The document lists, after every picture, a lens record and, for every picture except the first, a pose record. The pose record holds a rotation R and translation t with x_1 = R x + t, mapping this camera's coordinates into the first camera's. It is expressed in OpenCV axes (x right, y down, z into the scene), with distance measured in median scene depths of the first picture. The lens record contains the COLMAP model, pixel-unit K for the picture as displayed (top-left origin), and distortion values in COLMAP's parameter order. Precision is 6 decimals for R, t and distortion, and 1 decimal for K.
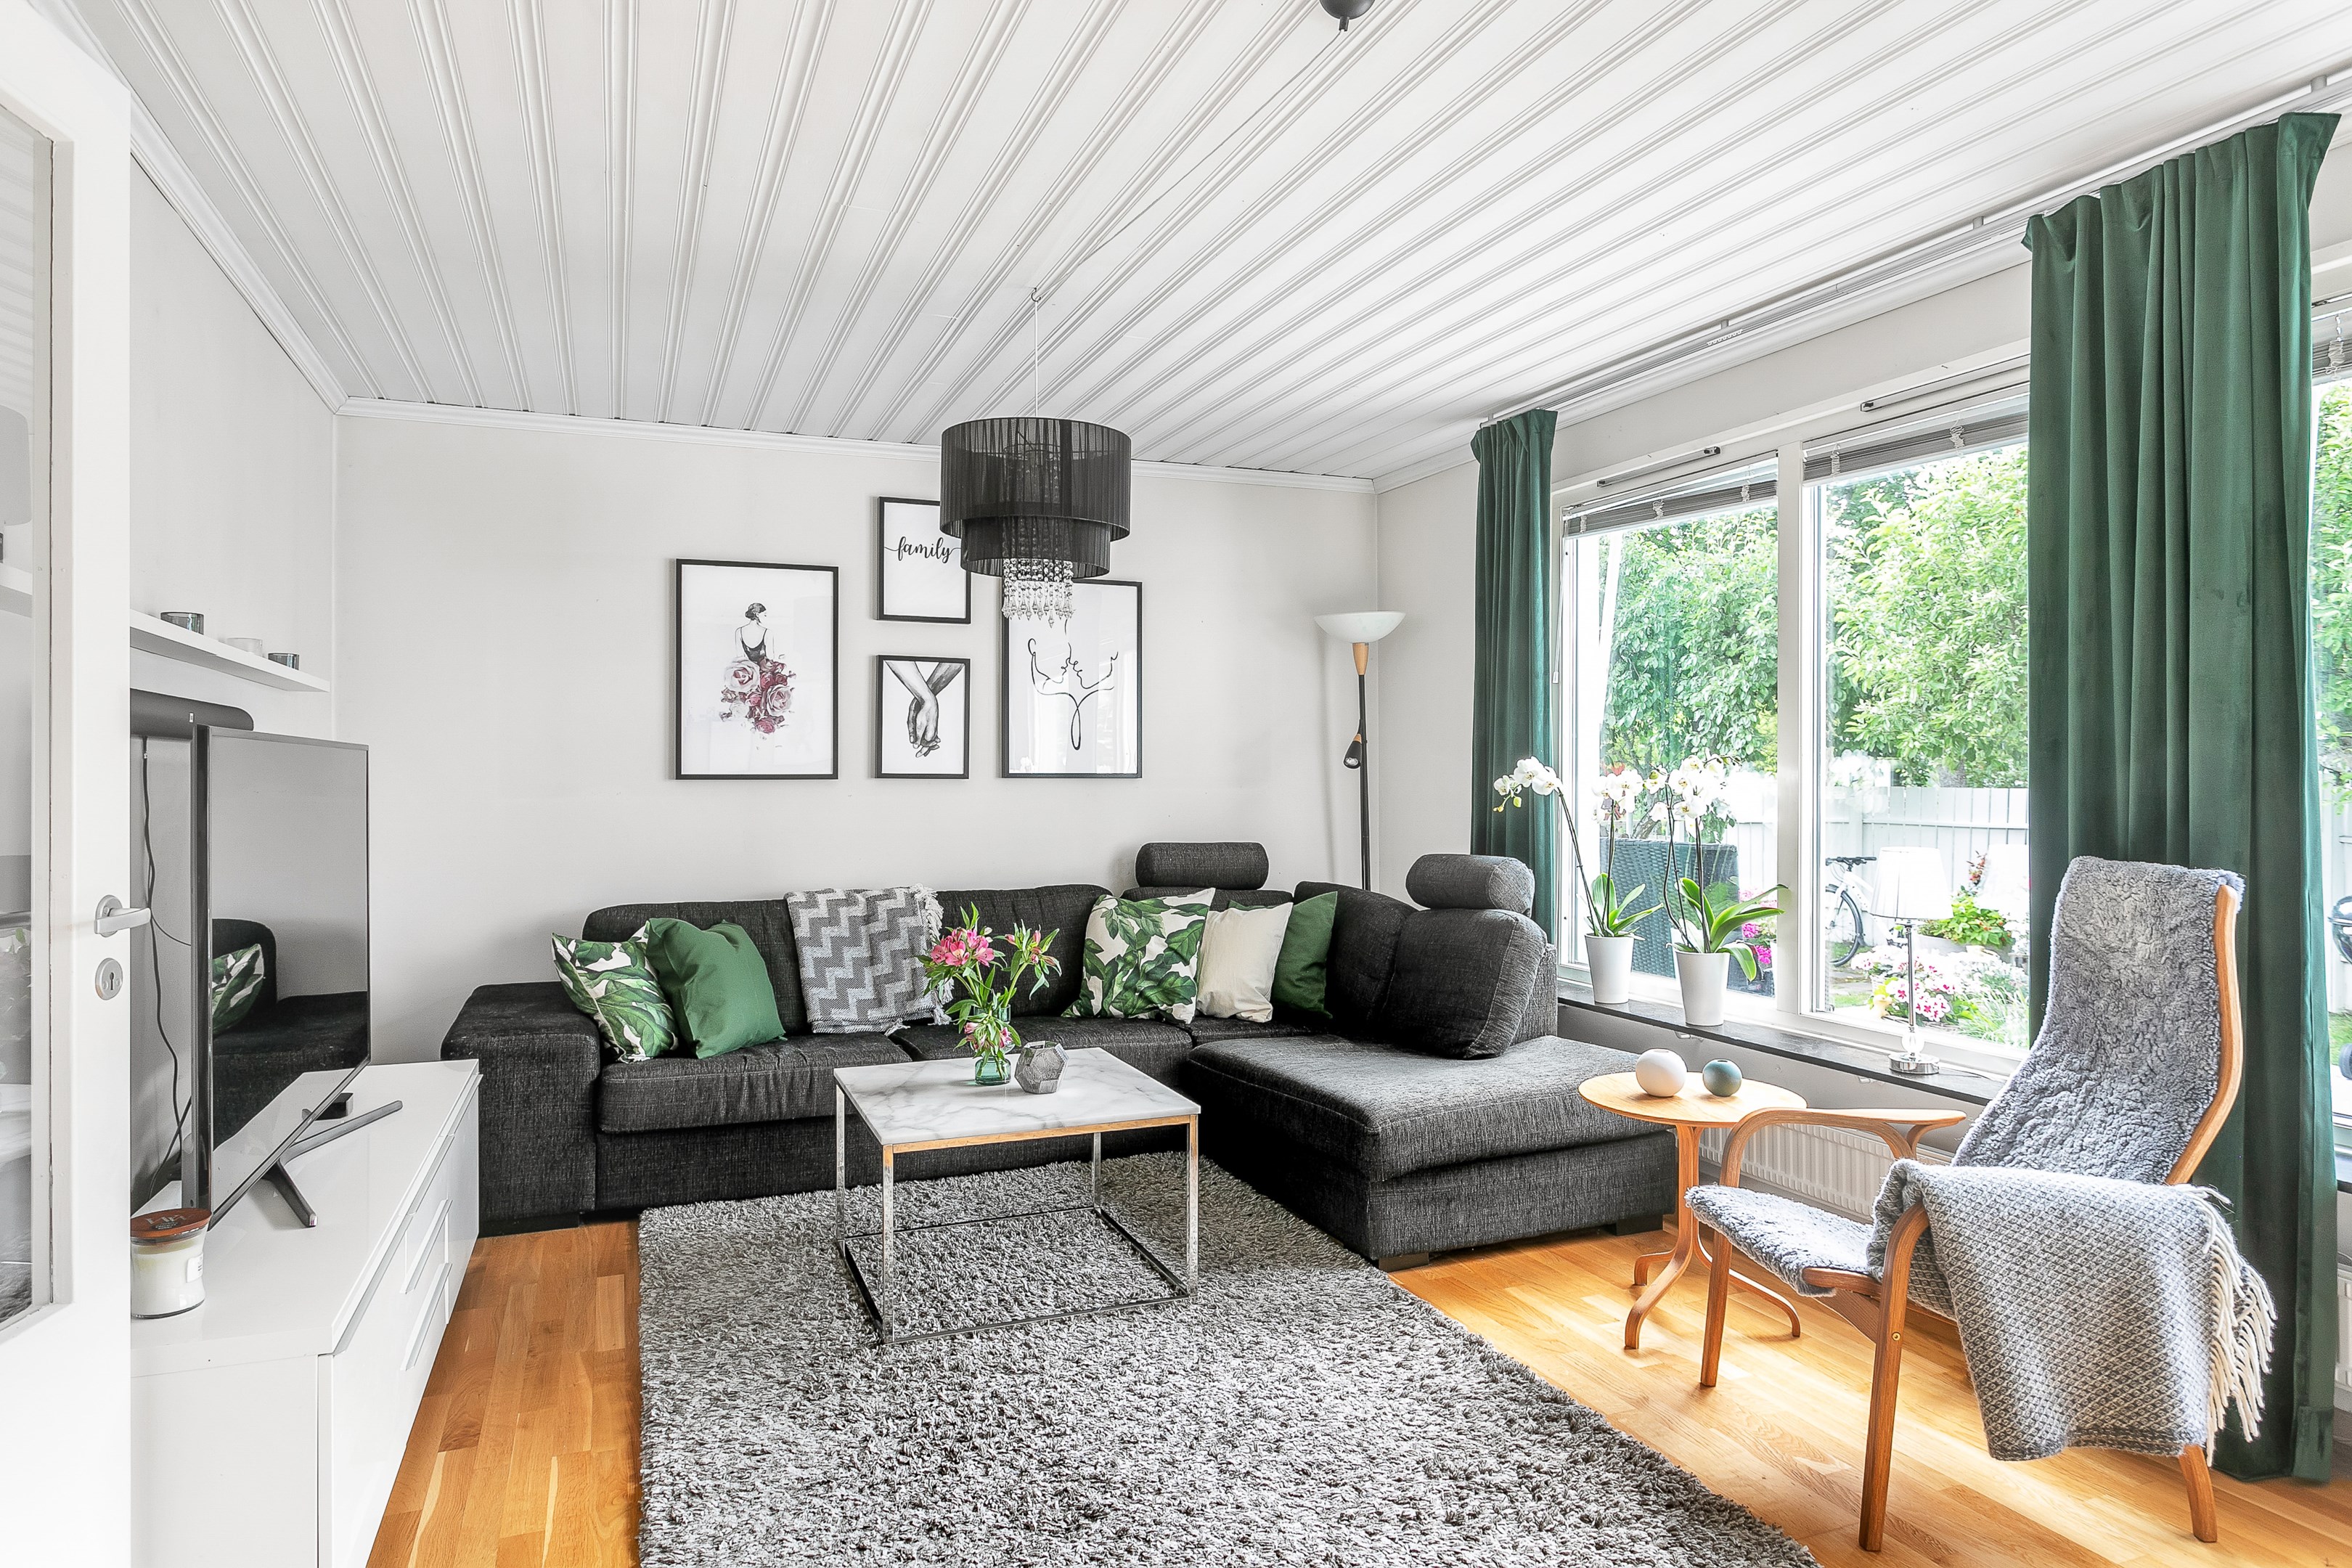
lens RADIAL K [[1406.7, 0, 1170.5], [0, 1406.7, 772.7], [0, 0, 1]] dist [-0.007069, 0.007713]
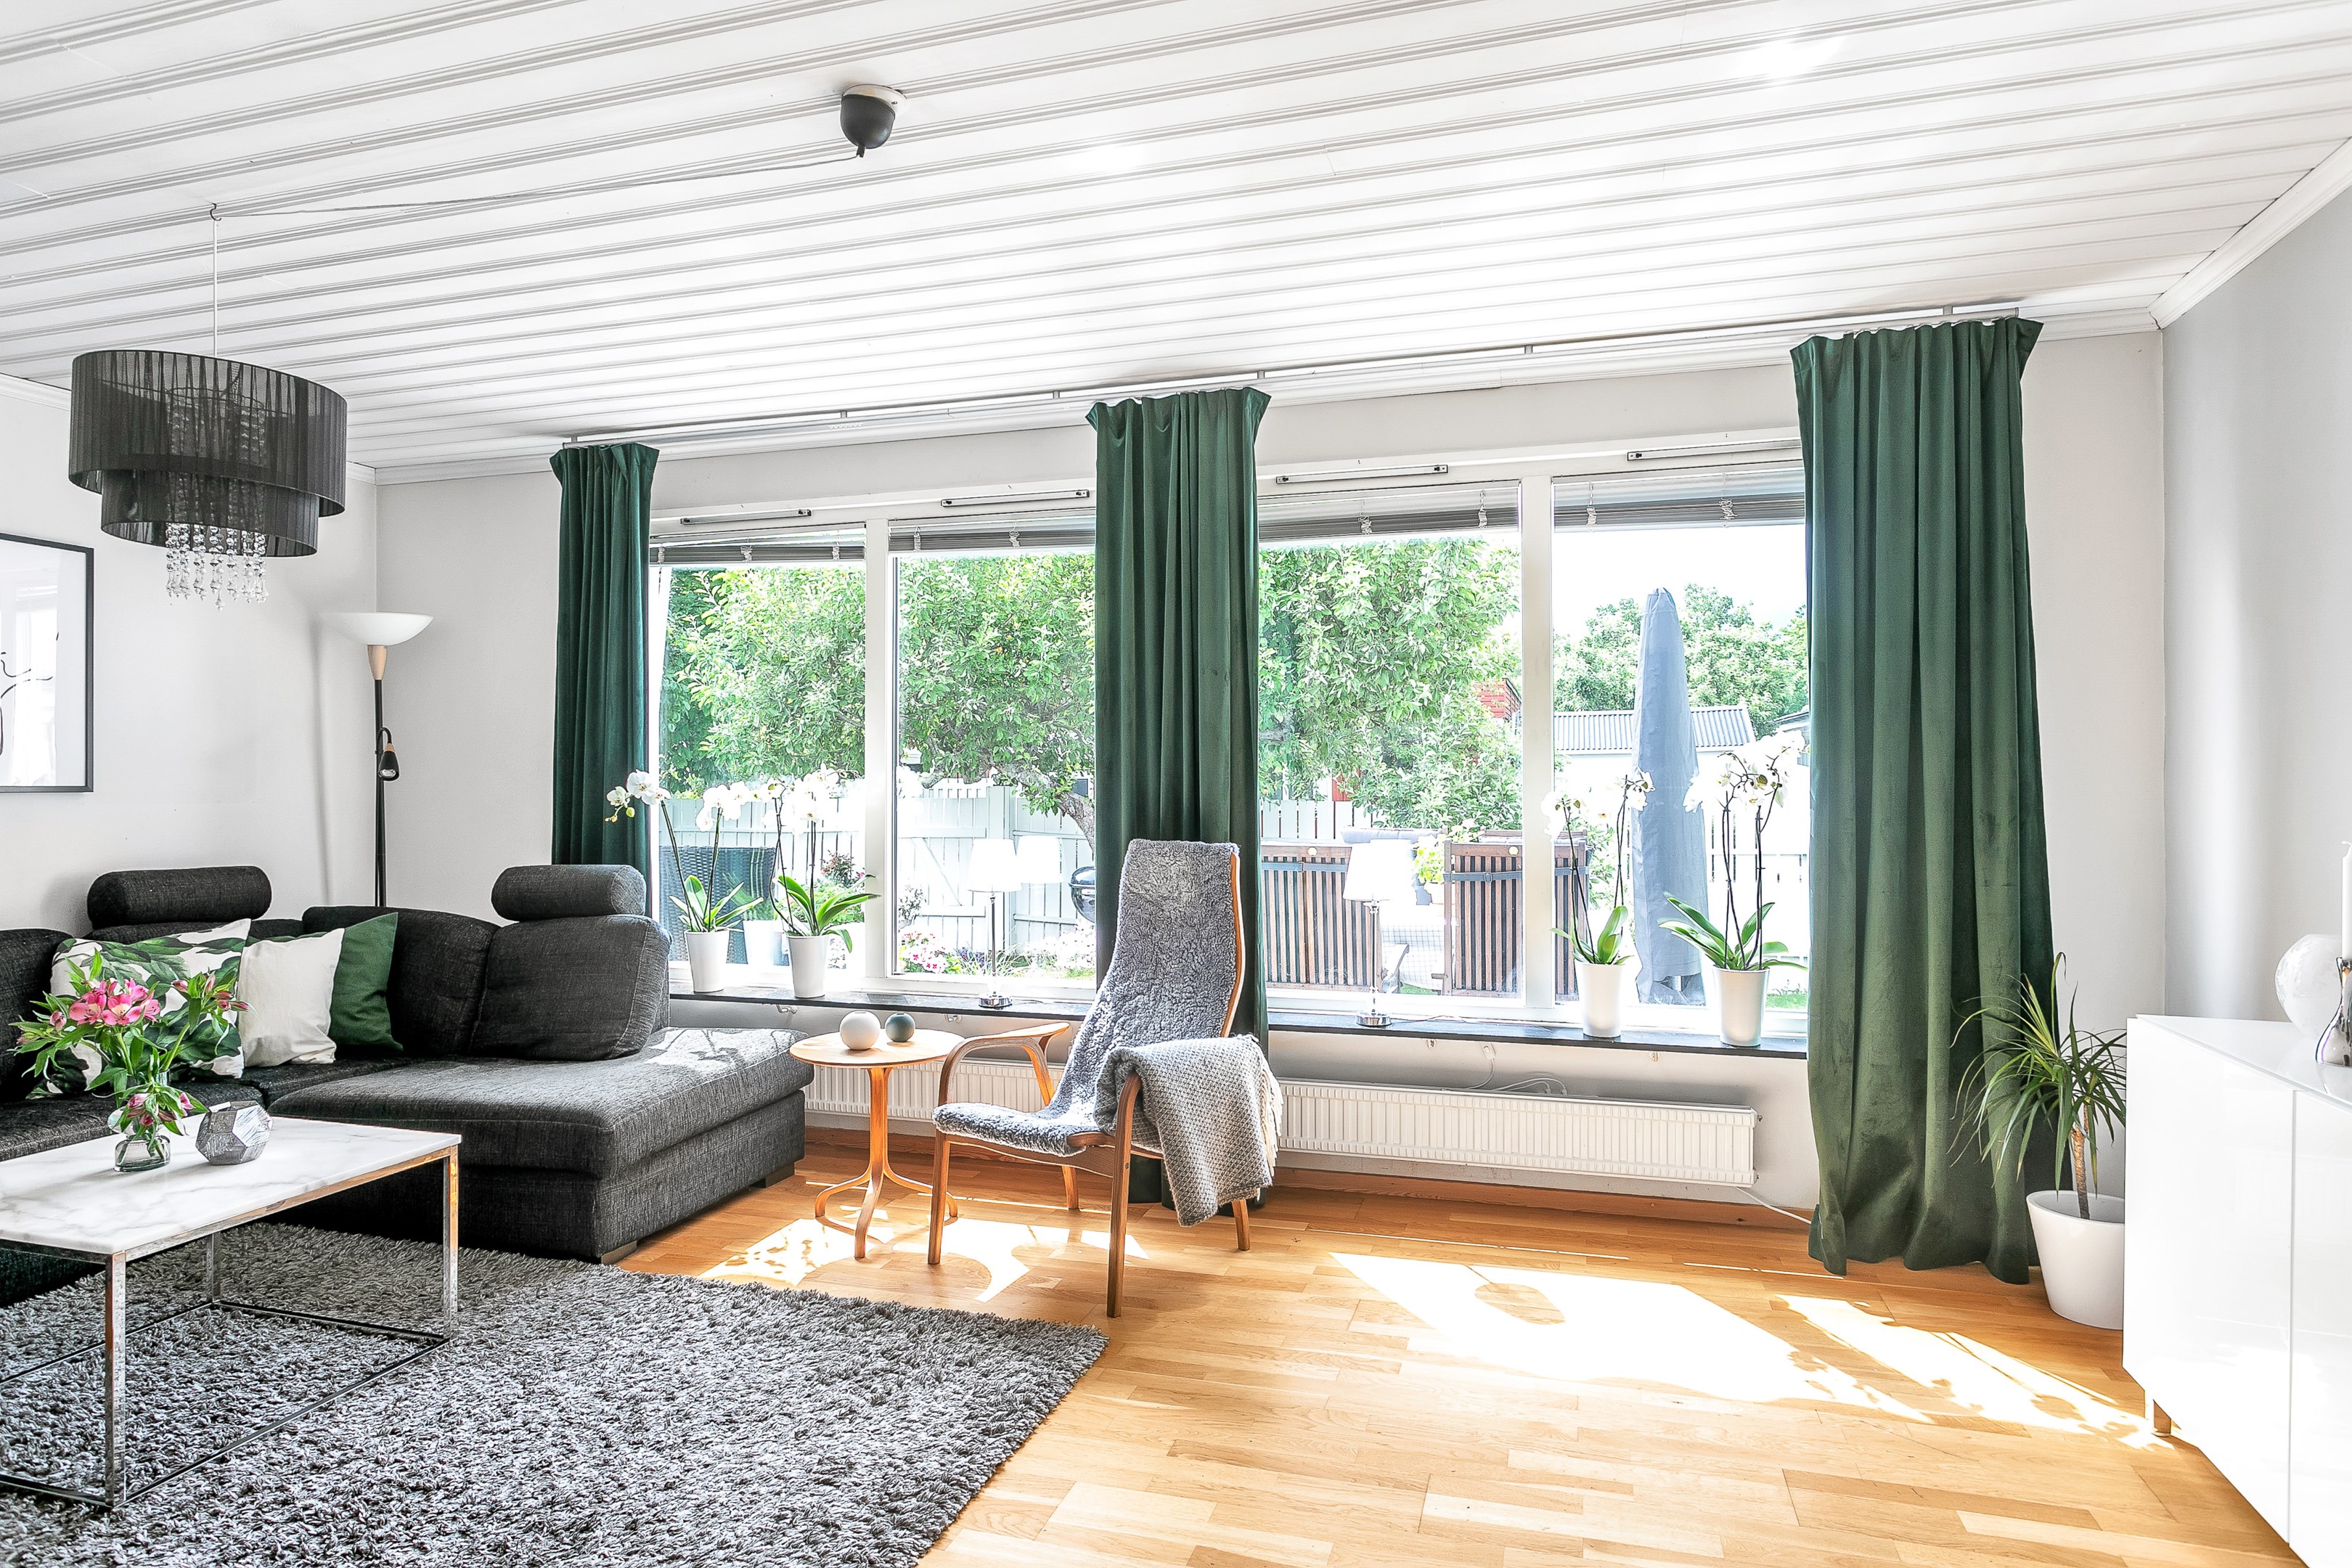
lens RADIAL K [[1363.7, 0, 1181.1], [0, 1363.7, 783.6], [0, 0, 1]] dist [-0.002595, 0.003357]
pose [[0.619709, 0.000051, 0.784832, -0.366097], [0.002012, 0.999997, -0.001653, 0.002128], [-0.784829, 0.002603, 0.619707, 0.044874]]
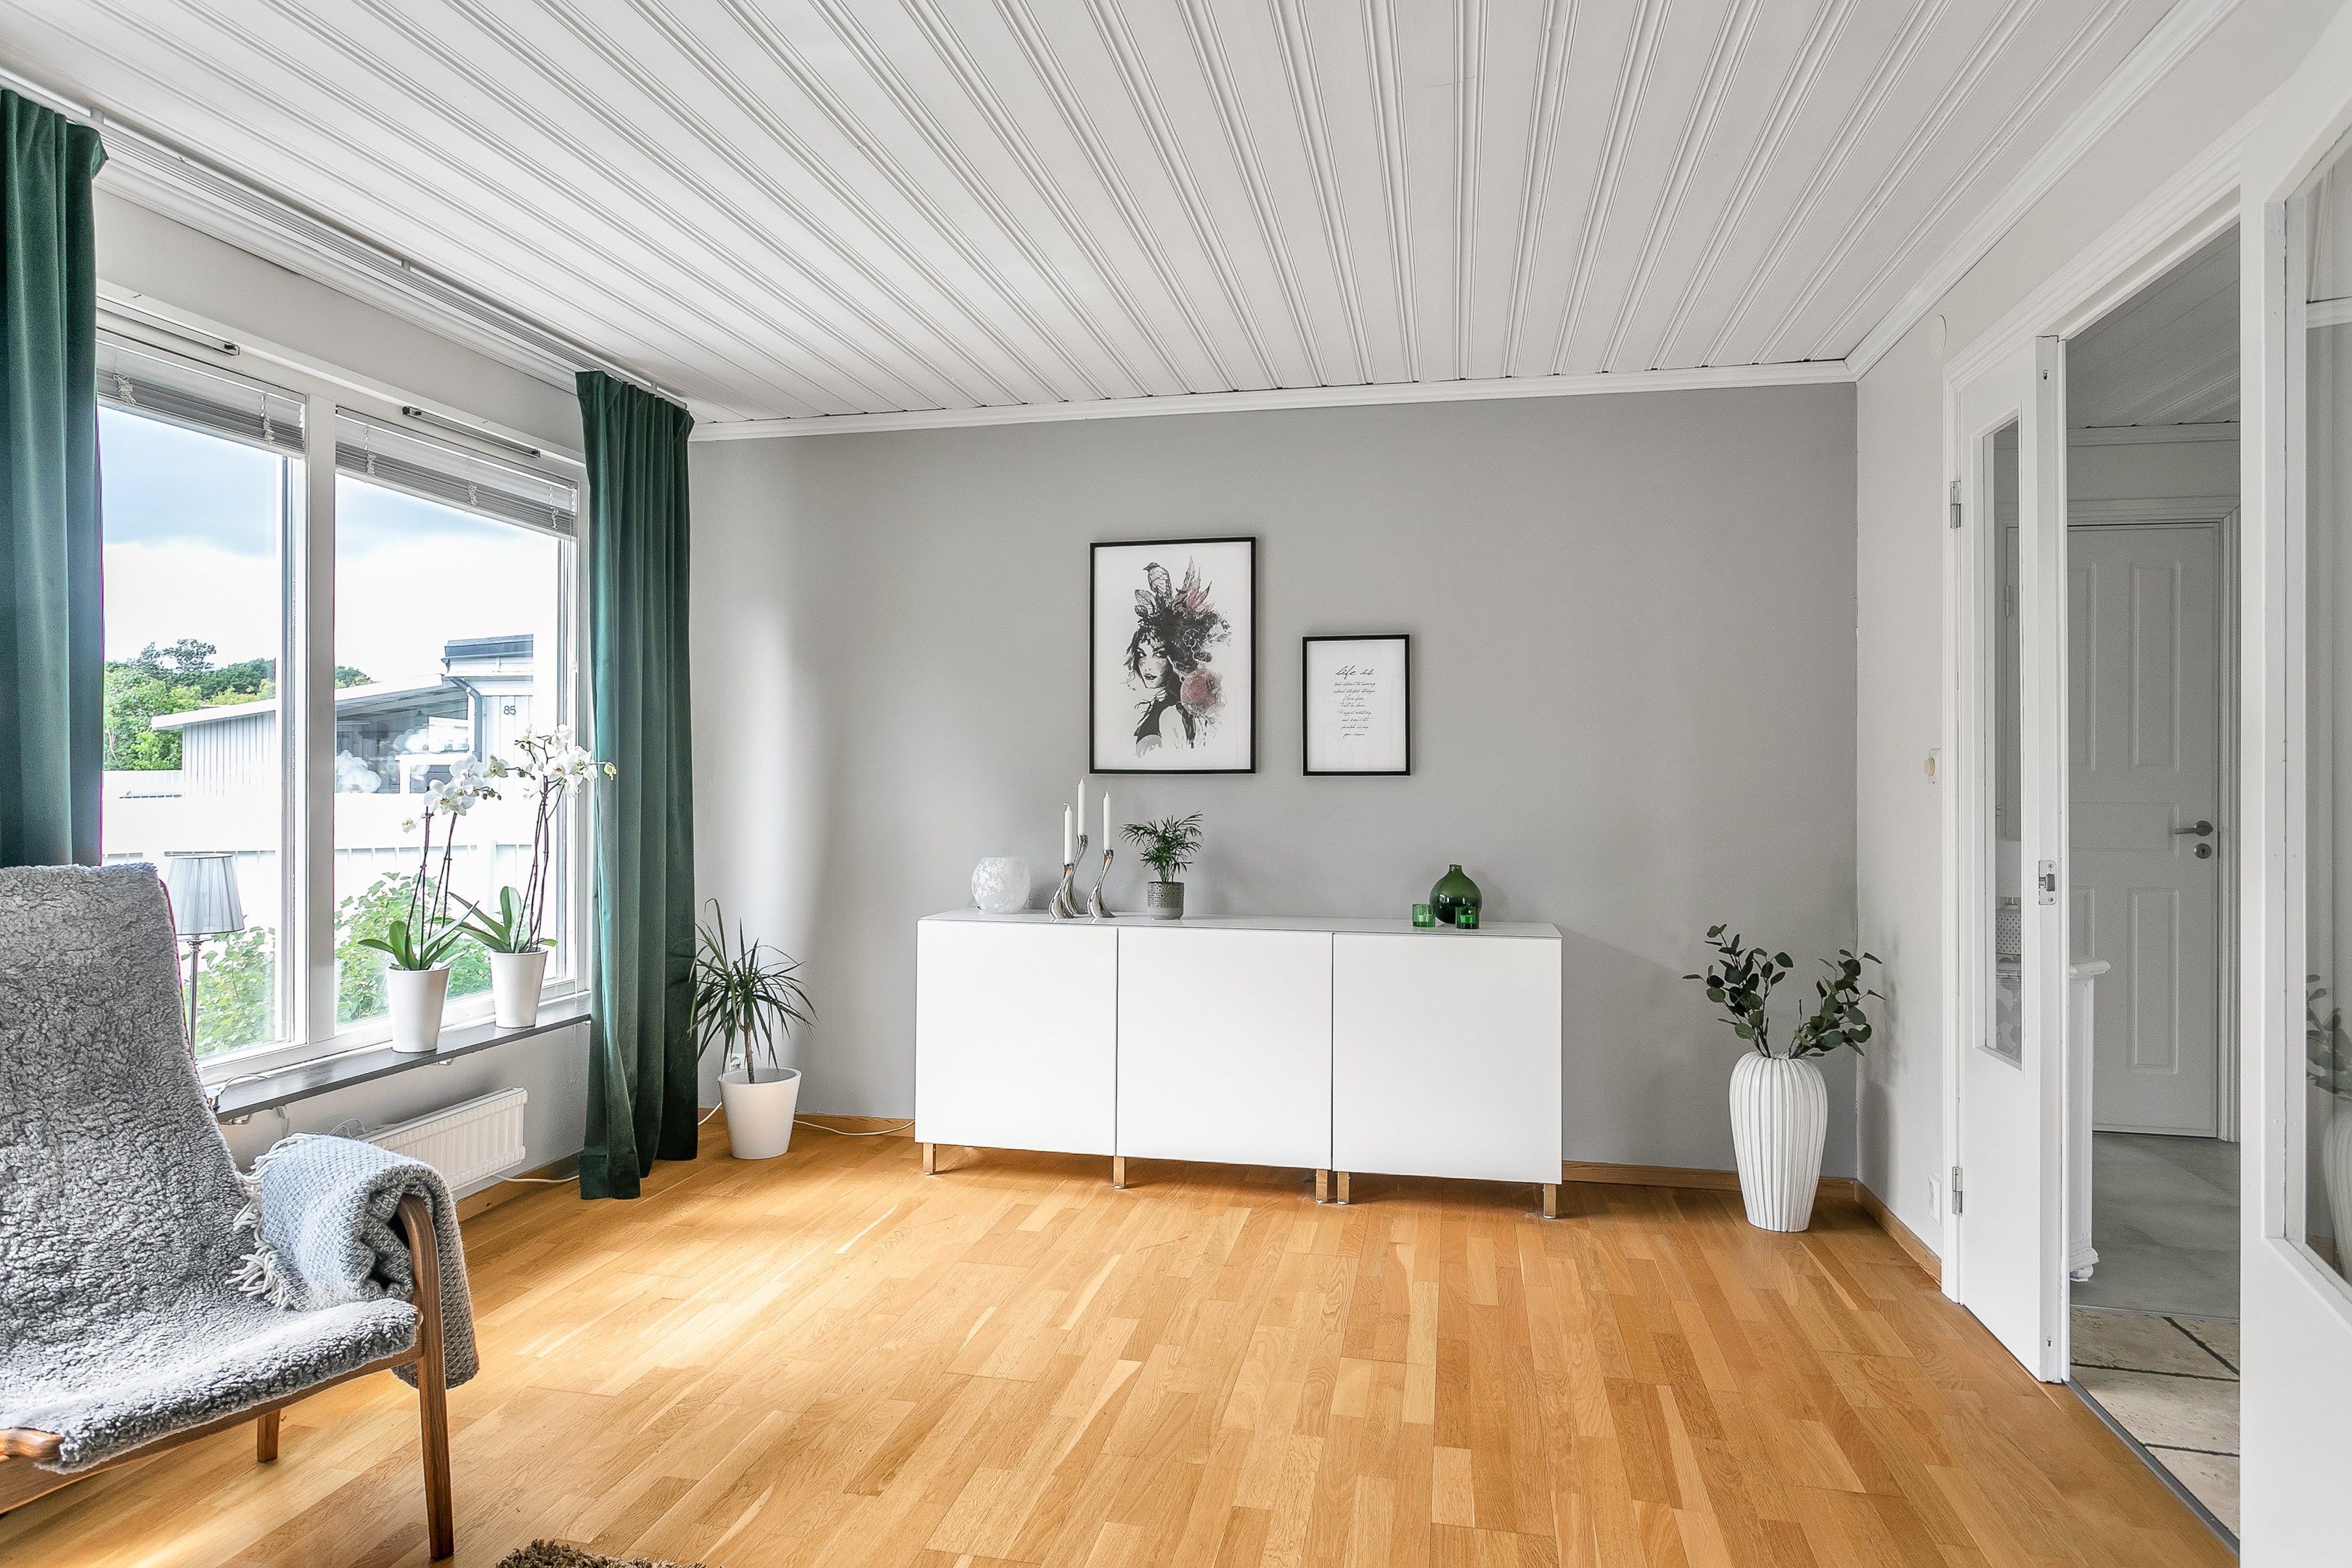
lens RADIAL K [[1363.7, 0, 1172.5], [0, 1363.7, 779.6], [0, 0, 1]] dist [-0.002595, 0.003357]
pose [[-0.837840, -0.008092, 0.545857, -0.293939], [-0.003567, 0.999950, 0.009348, -0.004810], [-0.545905, 0.005885, -0.837826, 0.951850]]
